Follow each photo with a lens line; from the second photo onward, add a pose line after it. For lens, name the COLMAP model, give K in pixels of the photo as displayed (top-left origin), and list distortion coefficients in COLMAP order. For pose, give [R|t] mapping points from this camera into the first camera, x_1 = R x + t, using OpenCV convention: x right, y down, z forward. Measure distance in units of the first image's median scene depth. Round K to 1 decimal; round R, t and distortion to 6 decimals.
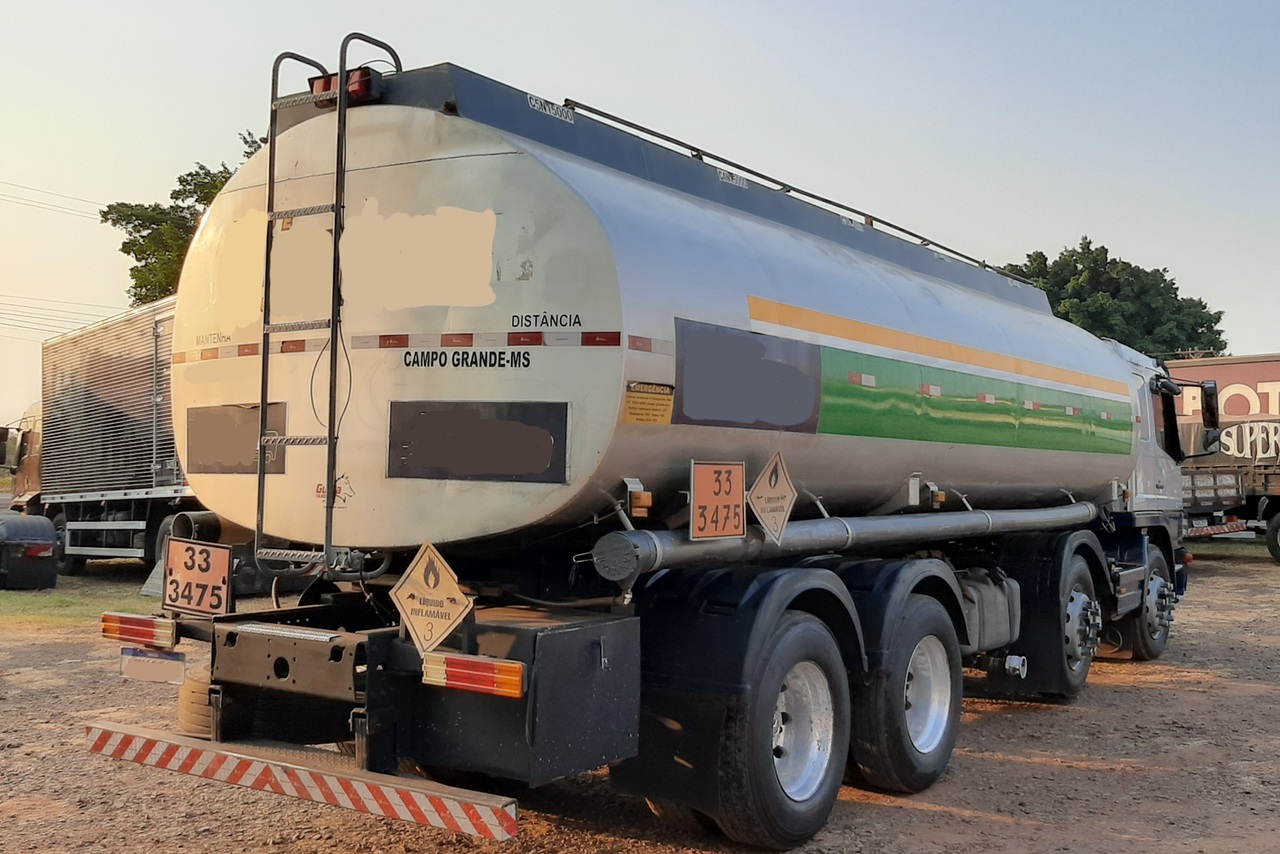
lens RADIAL K [[1351.3, 0, 641.6], [0, 1351.3, 426.9], [0, 0, 1]] dist [0.104903, 0.000000]
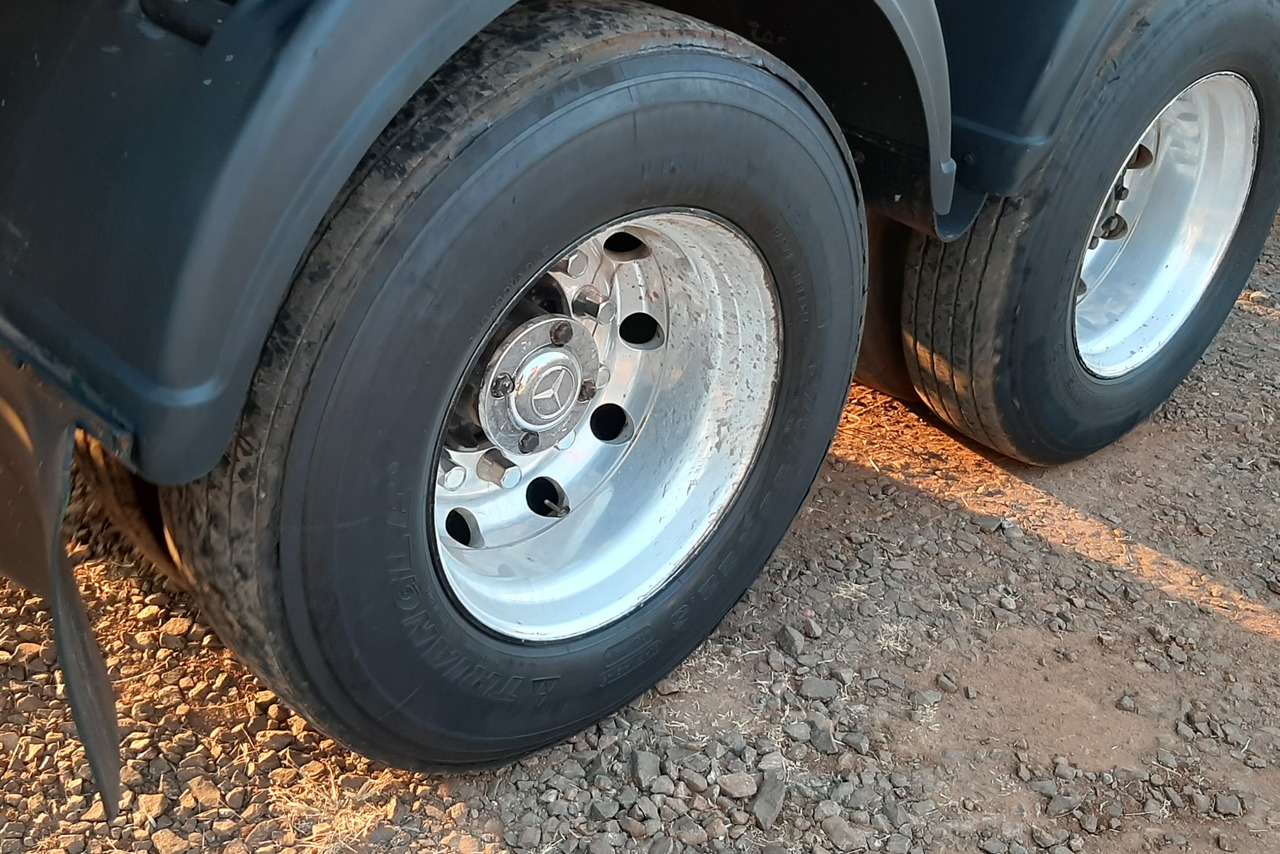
lens RADIAL K [[1351.3, 0, 638.2], [0, 1351.3, 424.4], [0, 0, 1]] dist [0.104903, 0.000000]
pose [[0.969496, 0.164759, -0.181472, 0.156561], [-0.046405, 0.850368, 0.524138, 0.060467], [0.240674, -0.499729, 0.832074, 0.677901]]
